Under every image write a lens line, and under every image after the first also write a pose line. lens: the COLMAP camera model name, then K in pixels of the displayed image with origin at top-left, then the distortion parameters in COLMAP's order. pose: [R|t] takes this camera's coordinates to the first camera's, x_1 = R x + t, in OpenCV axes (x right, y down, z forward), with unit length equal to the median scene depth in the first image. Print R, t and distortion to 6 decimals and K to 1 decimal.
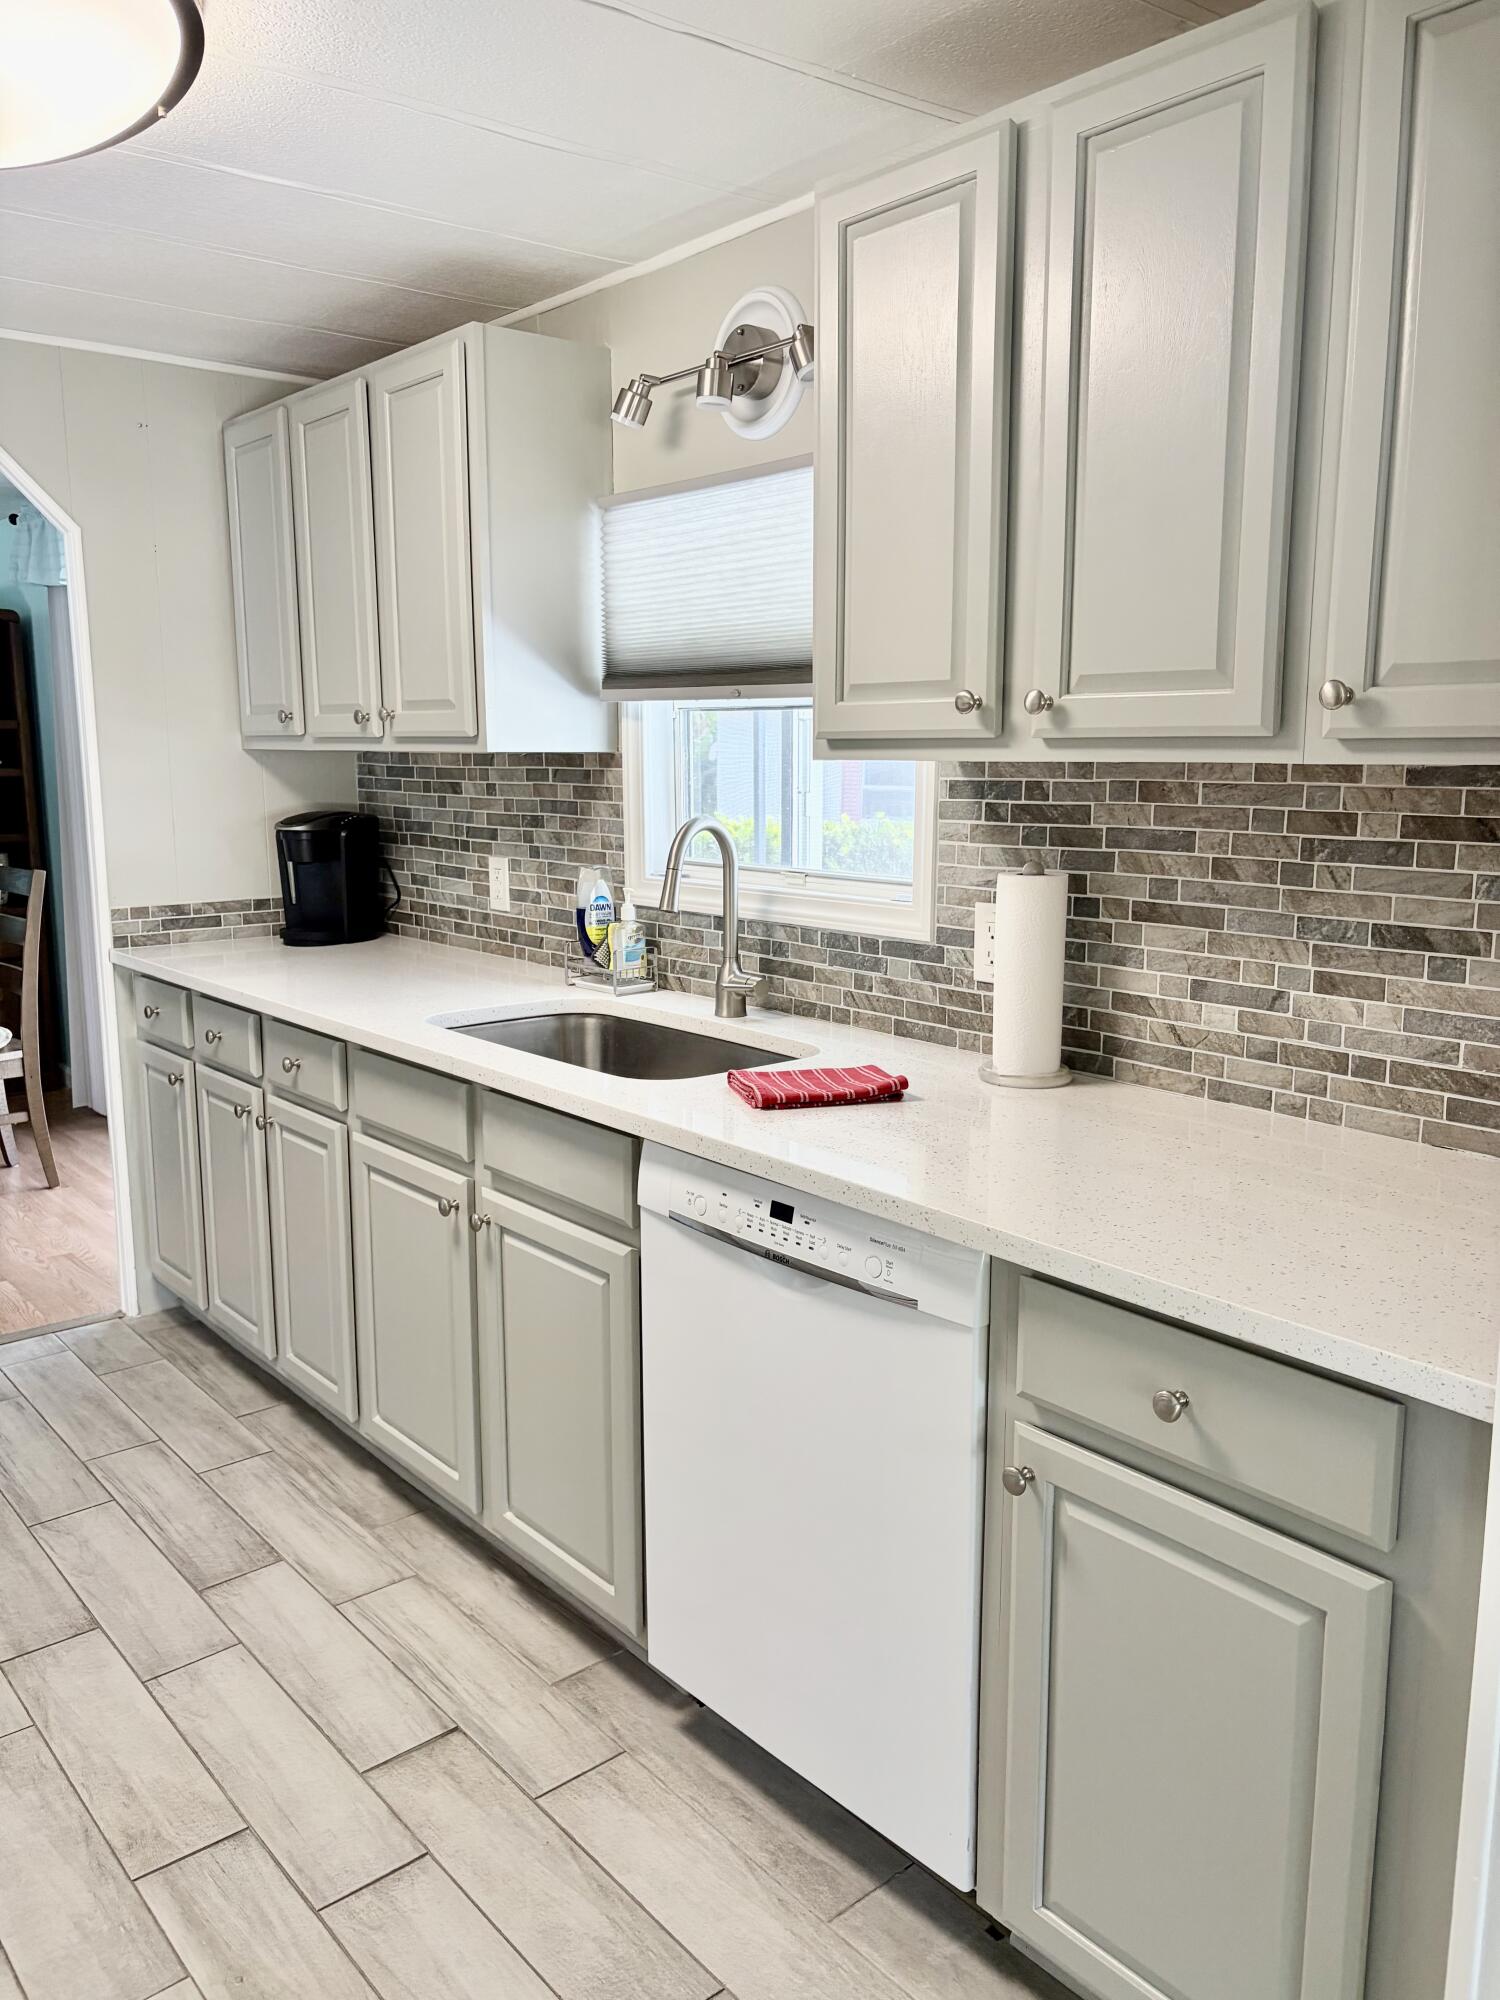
lens RADIAL K [[1488.5, 0, 750.0], [0, 1488.5, 1000.0], [0, 0, 1]] dist [0.006389, -0.037463]
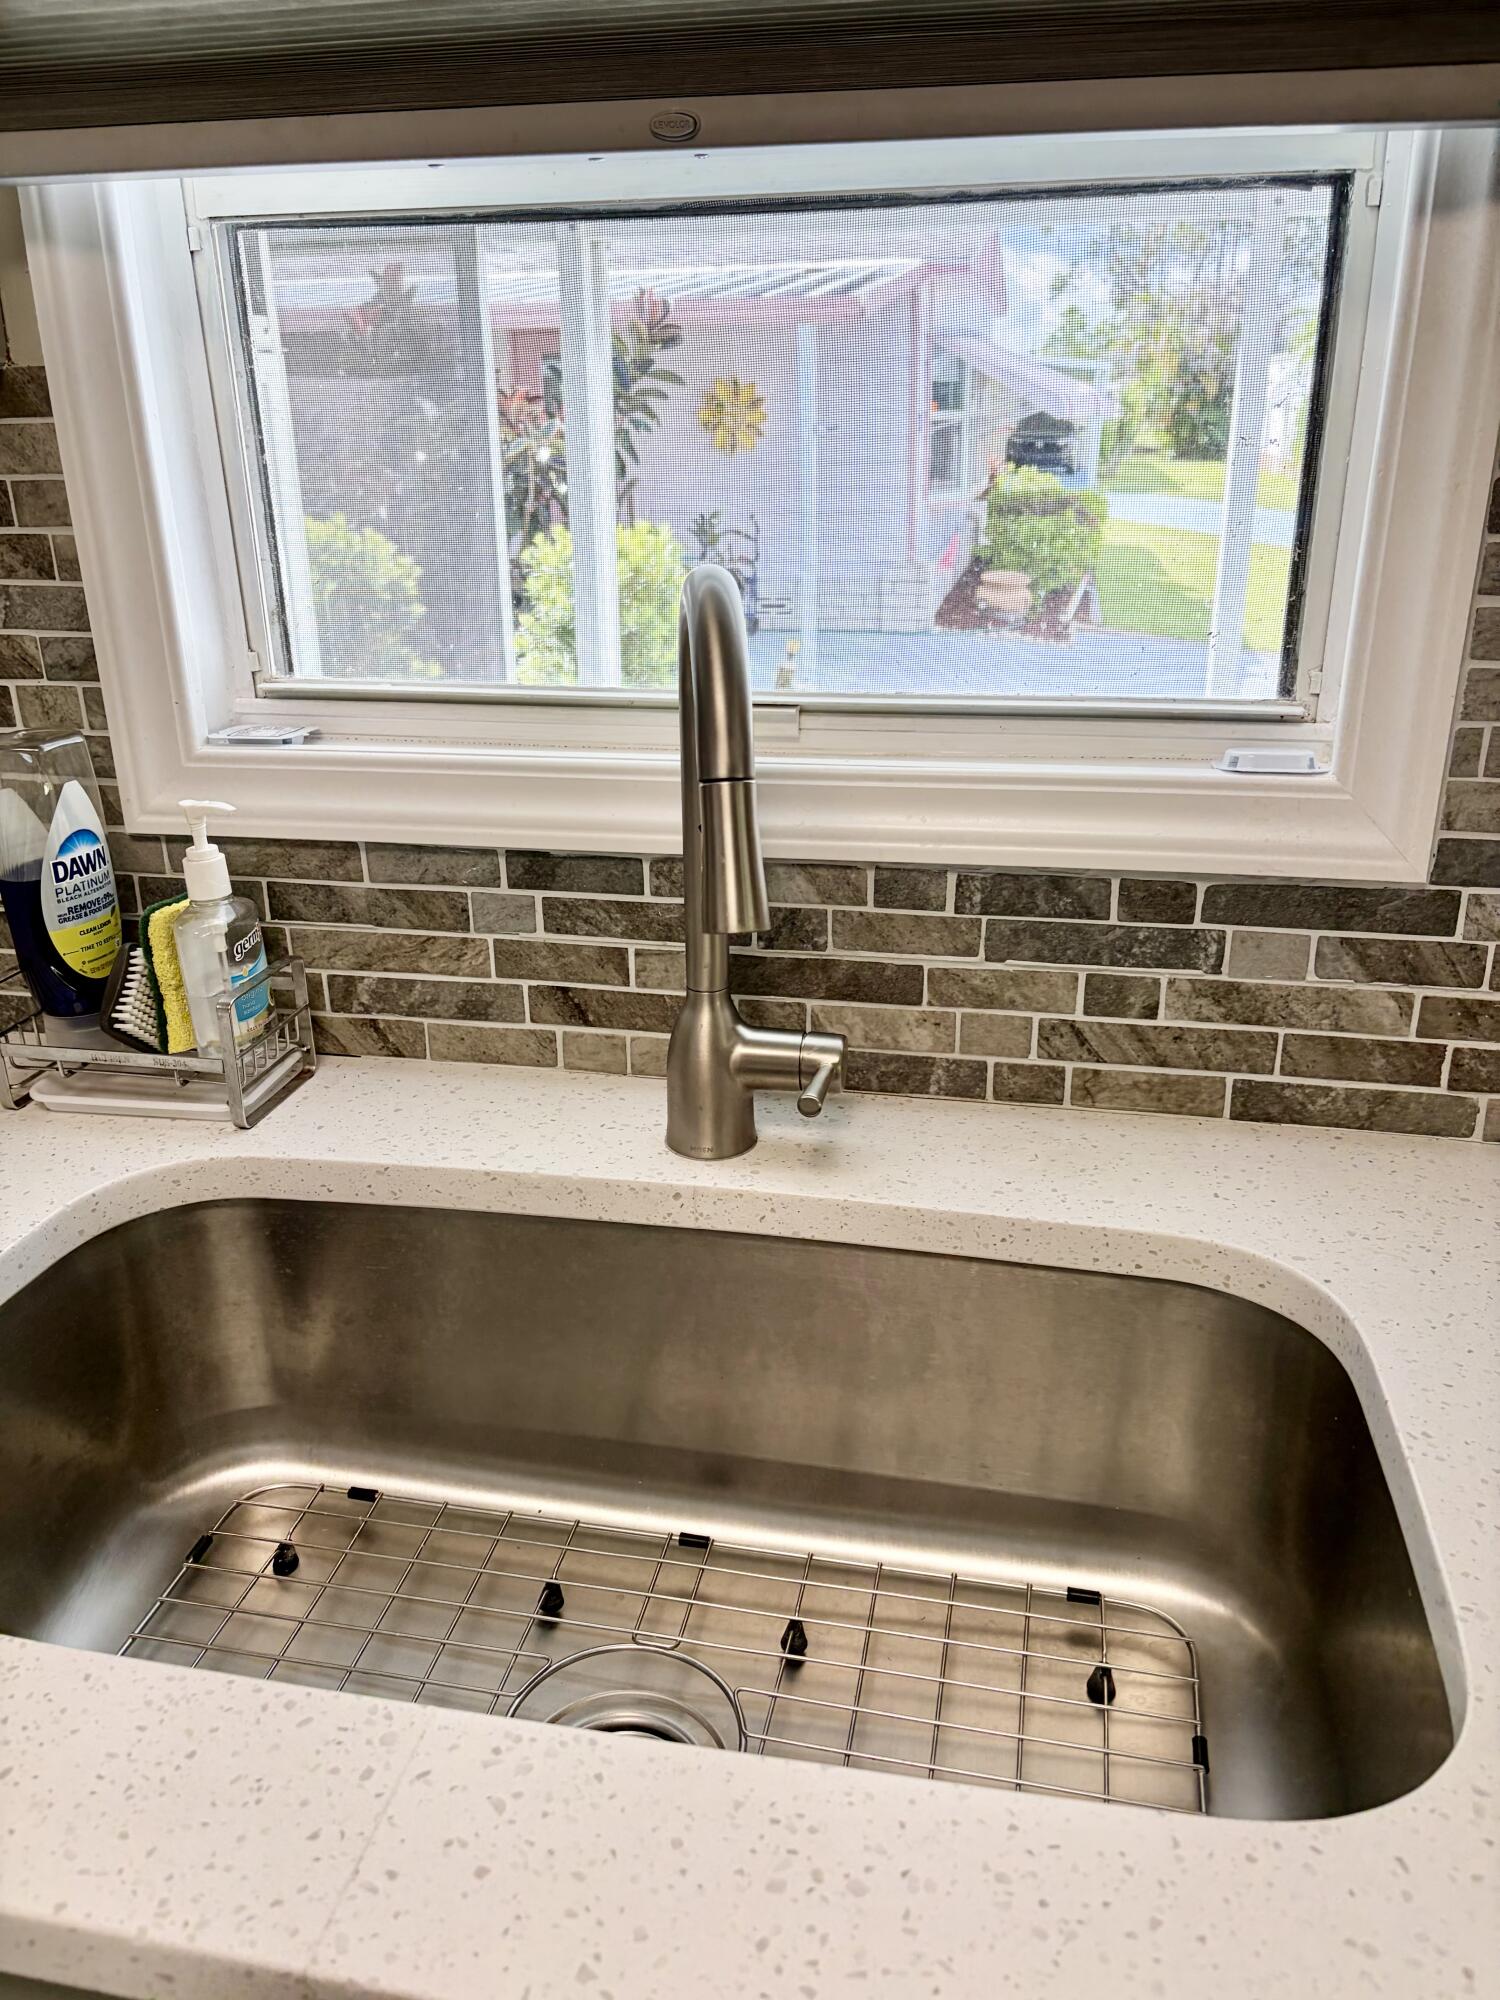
lens RADIAL K [[1499.3, 0, 750.0], [0, 1499.3, 1000.0], [0, 0, 1]] dist [0.007850, -0.006797]
pose [[0.785534, -0.231493, 0.573888, -0.205914], [0.116490, 0.966131, 0.230265, -0.104806], [-0.607756, -0.114029, 0.785895, 0.736018]]
